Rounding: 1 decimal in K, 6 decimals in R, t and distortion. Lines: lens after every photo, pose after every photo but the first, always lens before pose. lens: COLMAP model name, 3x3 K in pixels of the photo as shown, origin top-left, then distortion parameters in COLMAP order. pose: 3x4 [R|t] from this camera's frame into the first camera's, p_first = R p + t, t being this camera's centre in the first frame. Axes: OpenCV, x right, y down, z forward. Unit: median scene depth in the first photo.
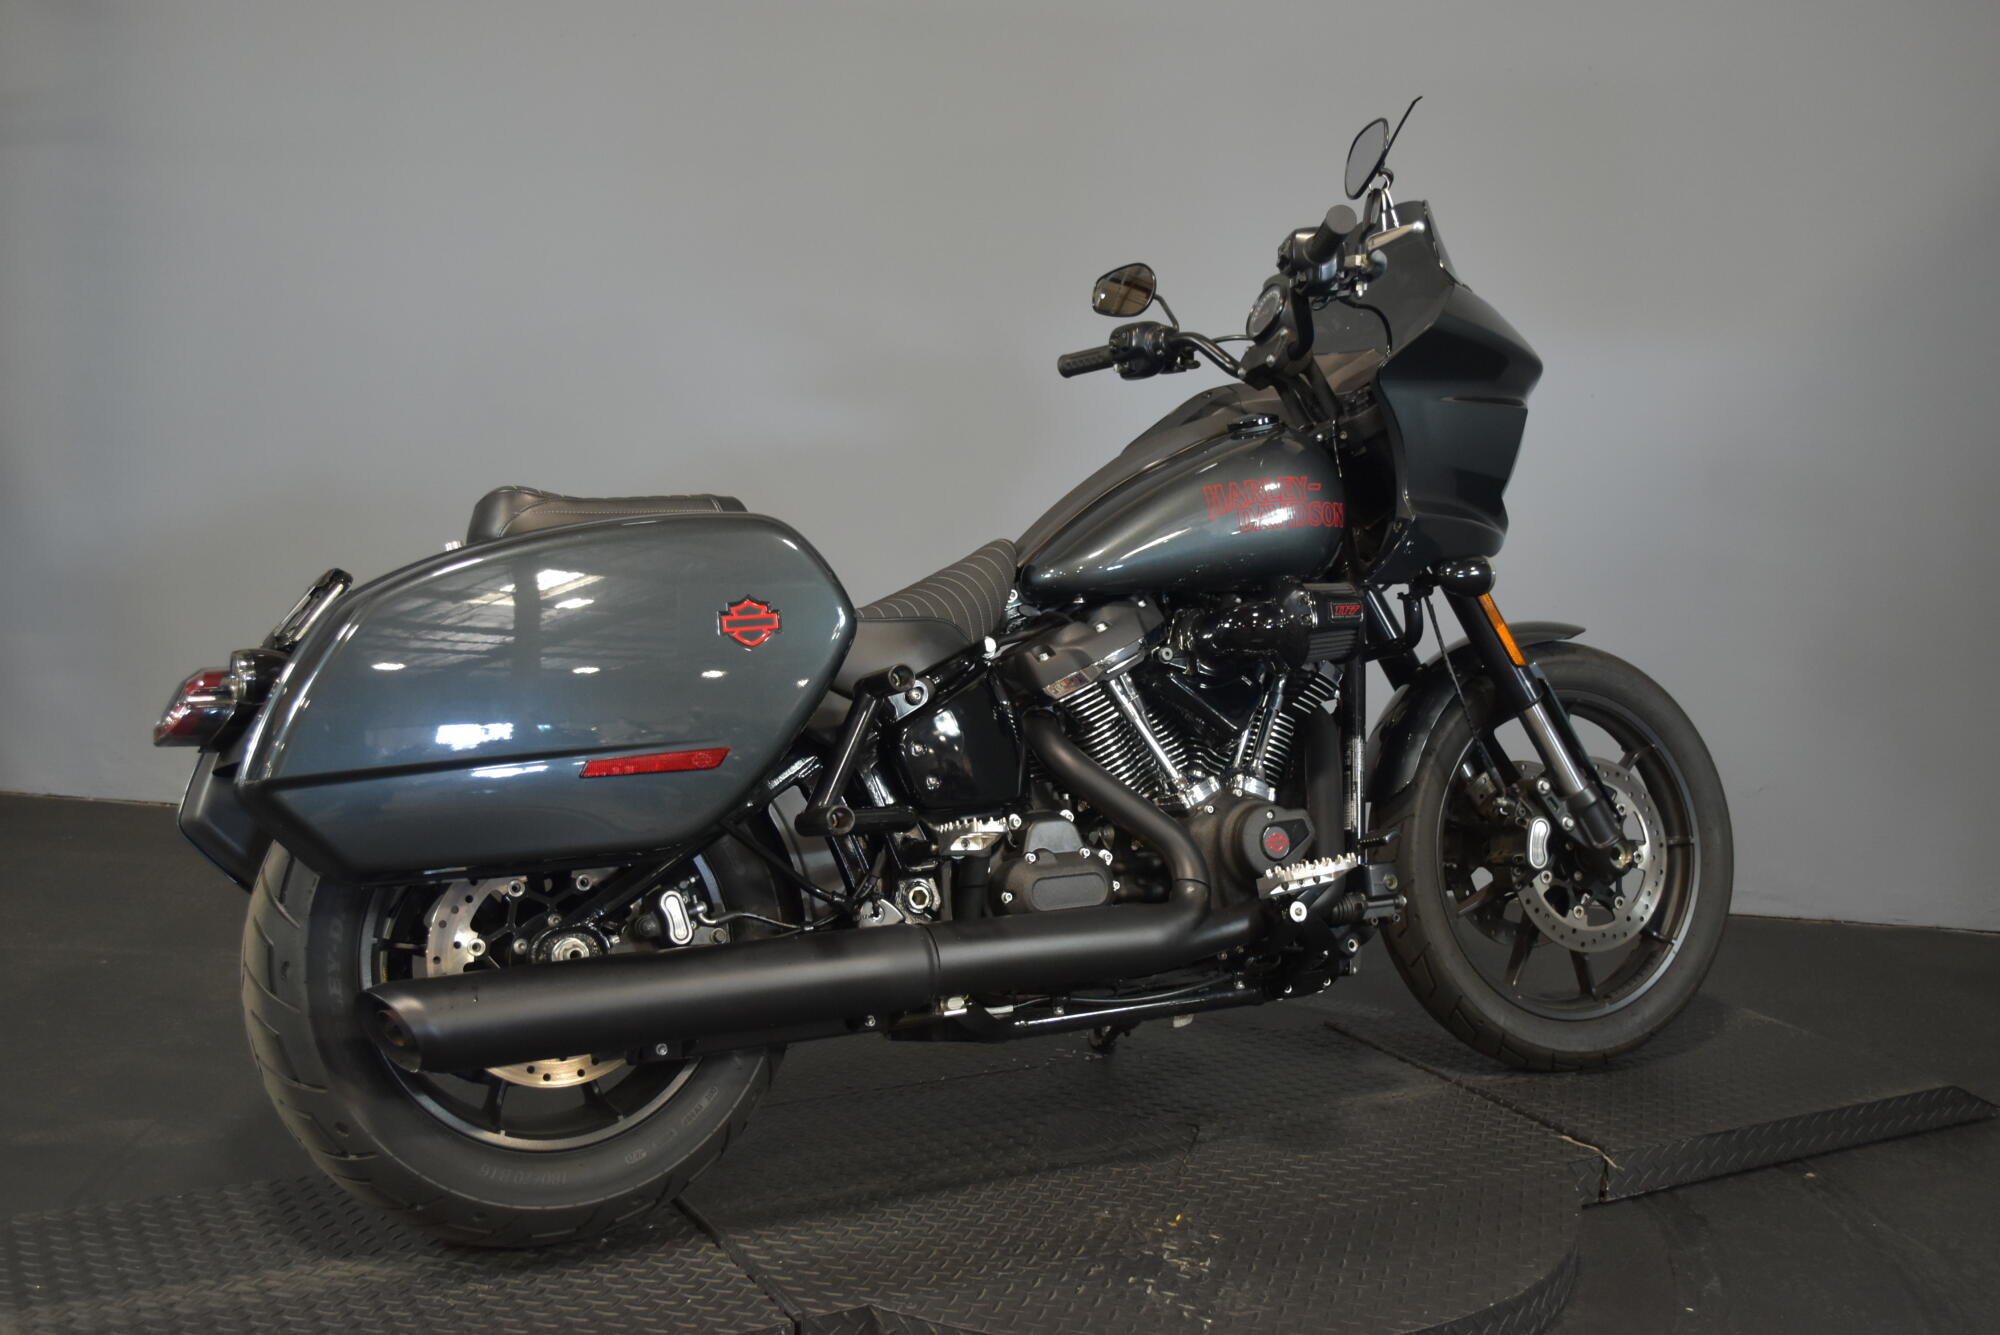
lens RADIAL K [[2025.8, 0, 992.2], [0, 2025.8, 662.7], [0, 0, 1]] dist [-0.012164, 0.000000]
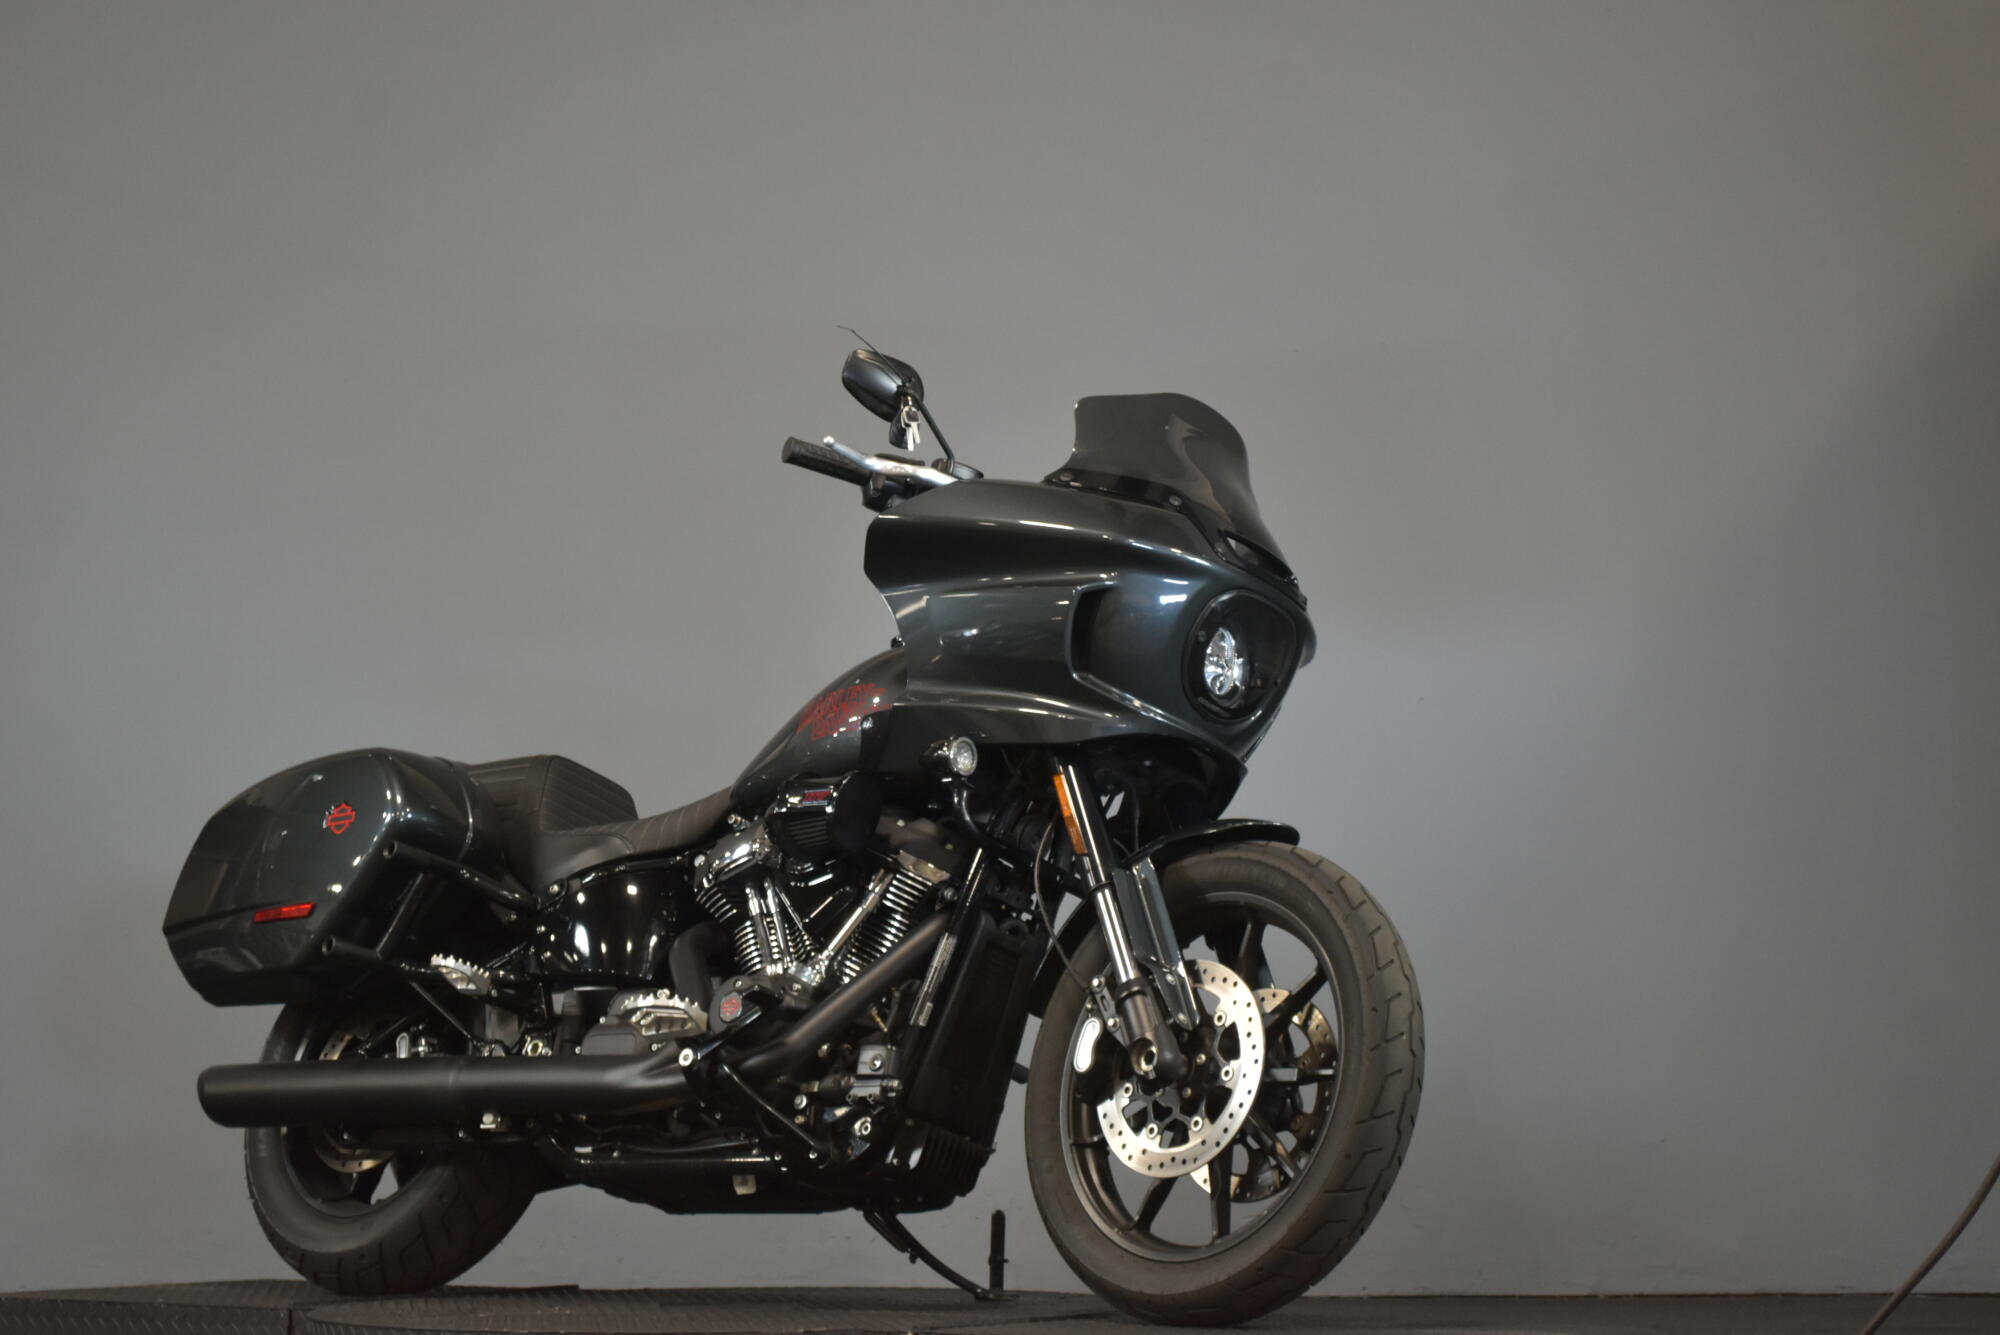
lens RADIAL K [[4202.5, 0, 999.6], [0, 4202.5, 652.2], [0, 0, 1]] dist [0.083608, 0.000000]
pose [[0.358398, -0.149174, -0.921574, 2.411404], [-0.098784, 0.975550, -0.196328, 0.346924], [0.928328, 0.161400, 0.334899, 0.347606]]
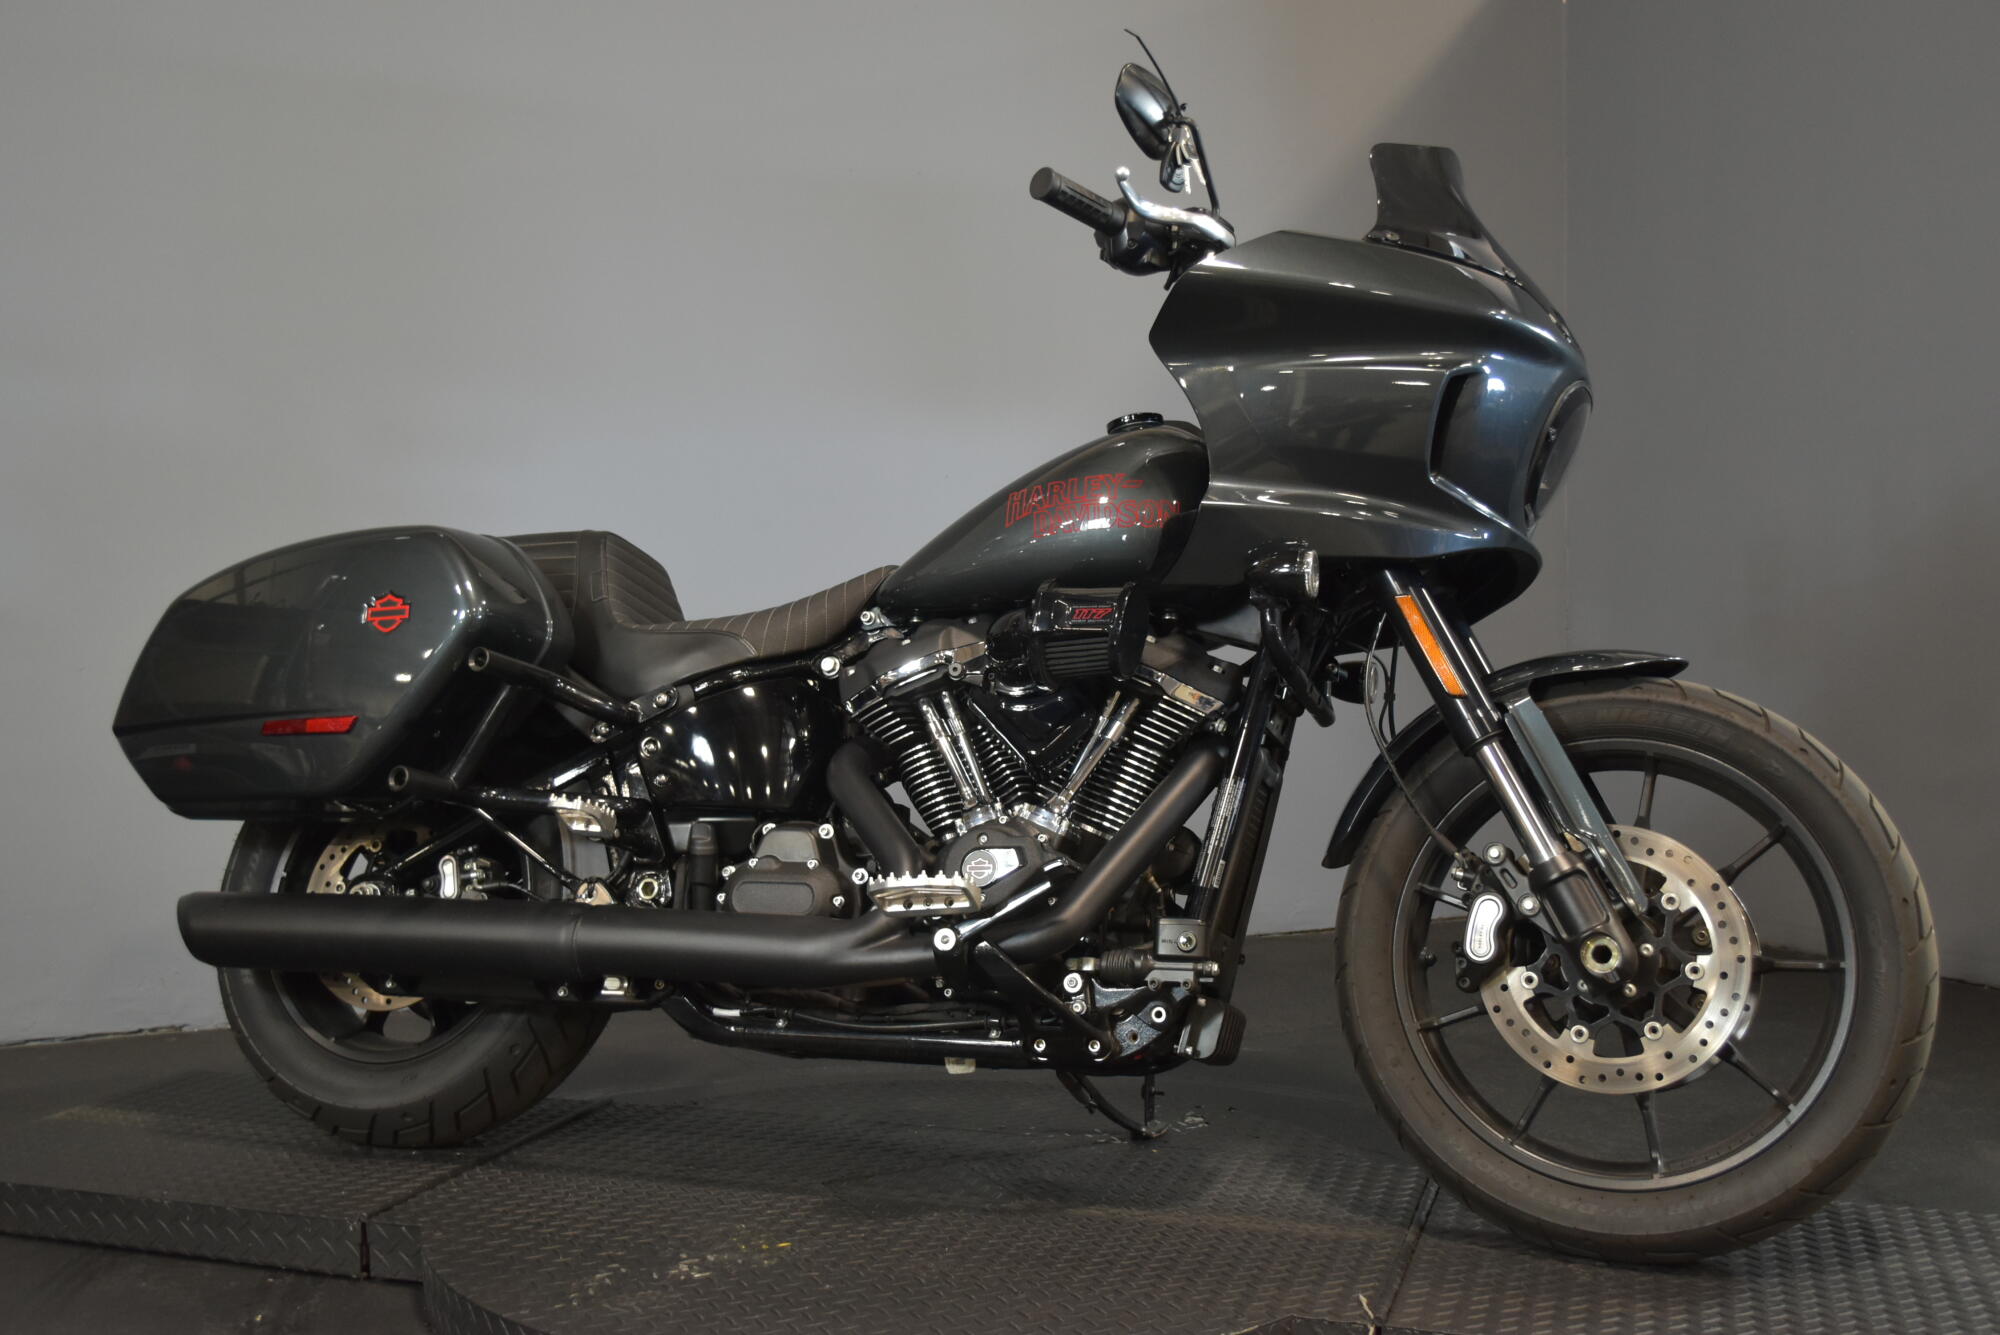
lens RADIAL K [[2025.8, 0, 1005.5], [0, 2025.8, 653.6], [0, 0, 1]] dist [-0.012164, 0.000000]
pose [[0.666827, -0.036023, -0.744342, 0.851258], [-0.057531, 0.993362, -0.099614, 0.085867], [0.742989, 0.109248, 0.660327, 0.414567]]
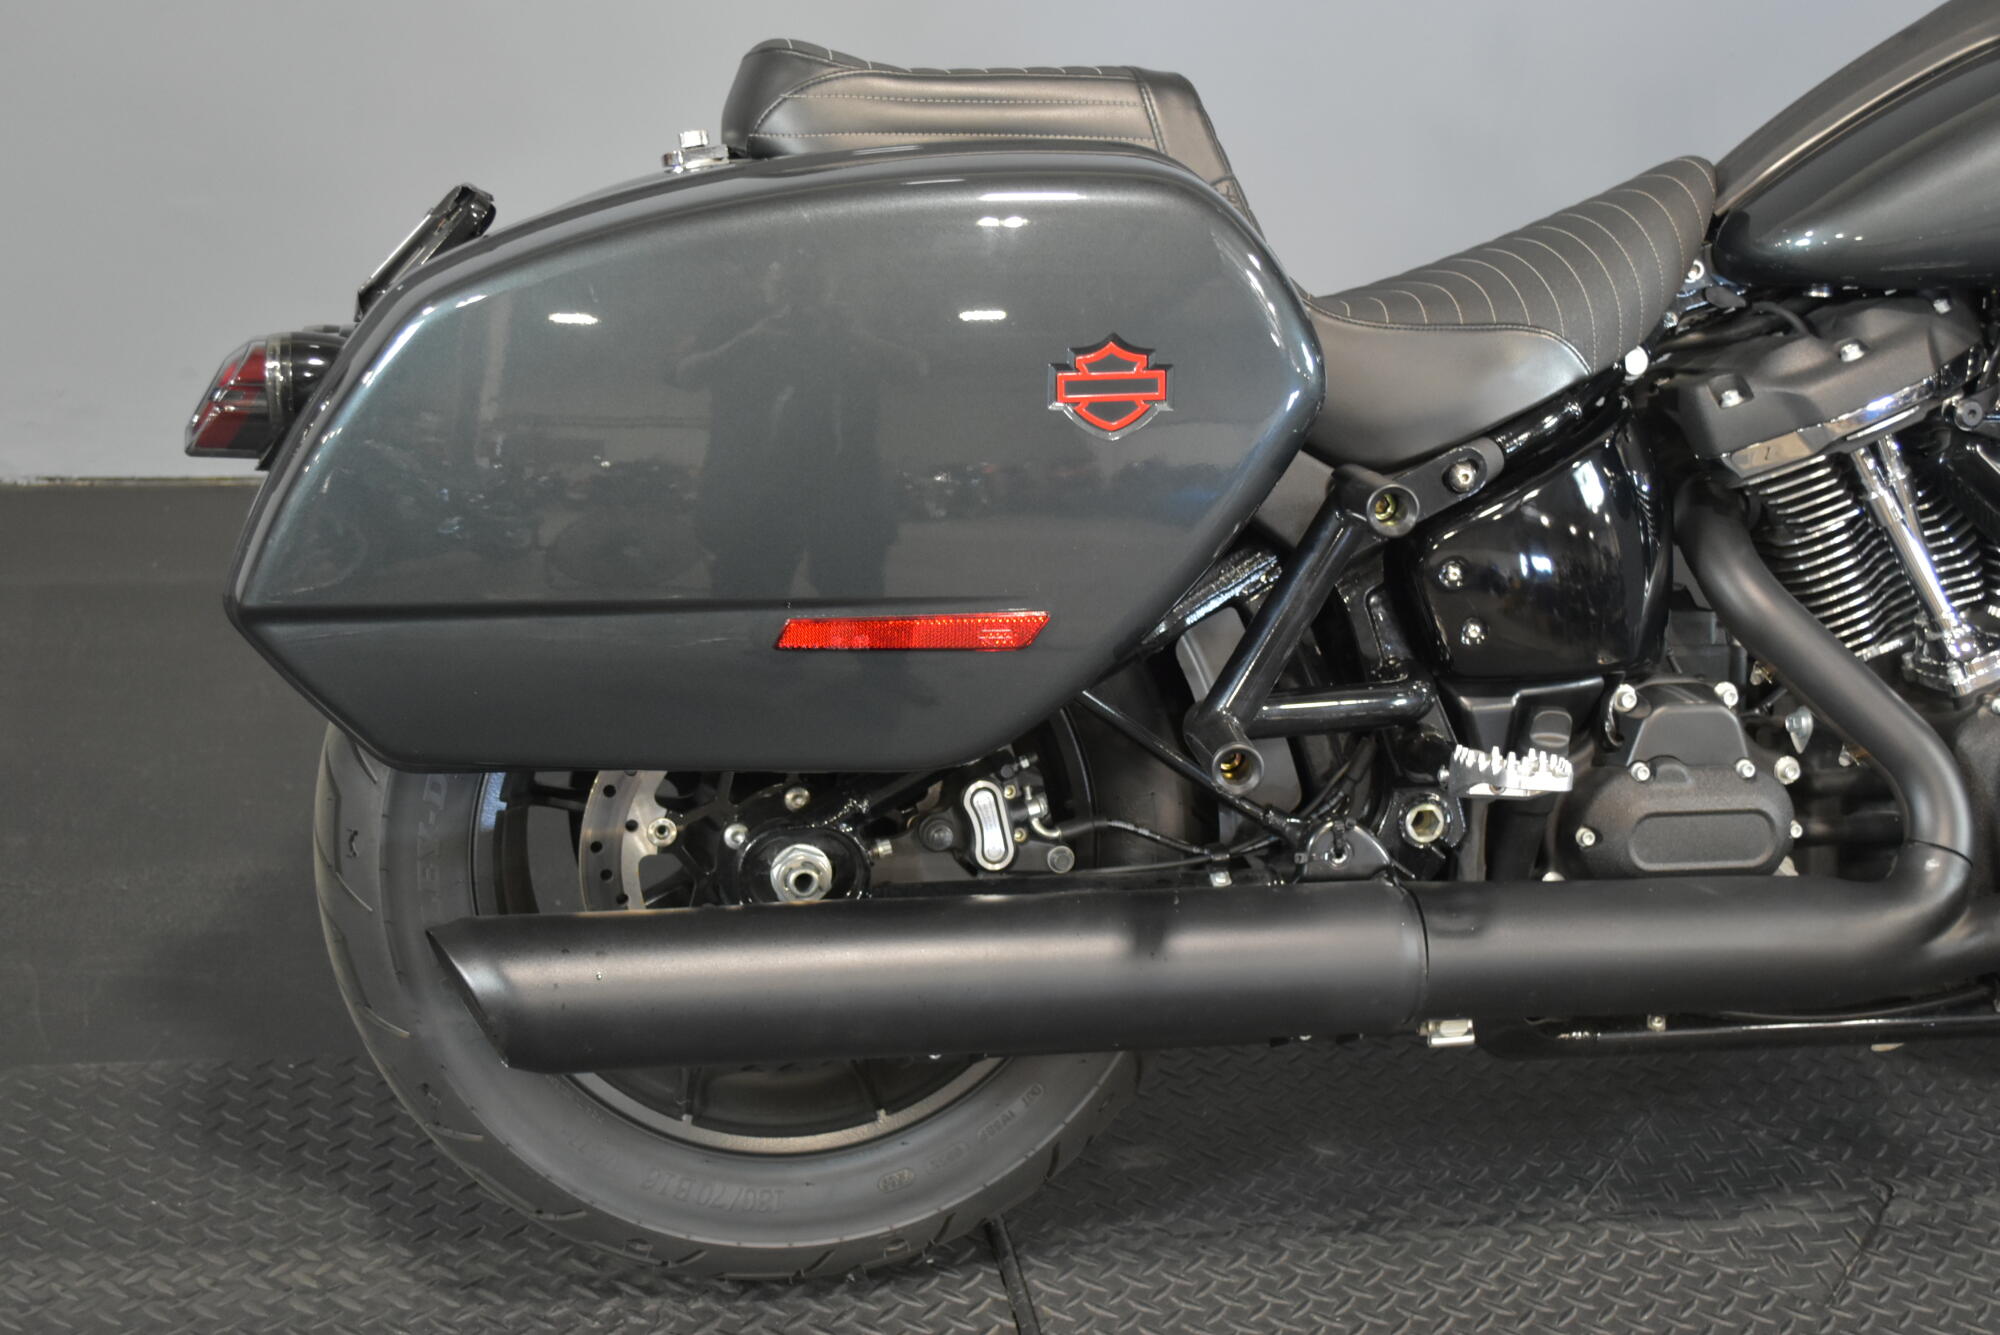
lens RADIAL K [[2460.6, 0, 1002.3], [0, 2460.6, 675.1], [0, 0, 1]] dist [-0.020527, 0.000000]
pose [[0.946311, 0.153548, -0.284460, 0.040928], [-0.072281, 0.958212, 0.276776, -0.104673], [0.315072, -0.241356, 0.917866, 0.323577]]
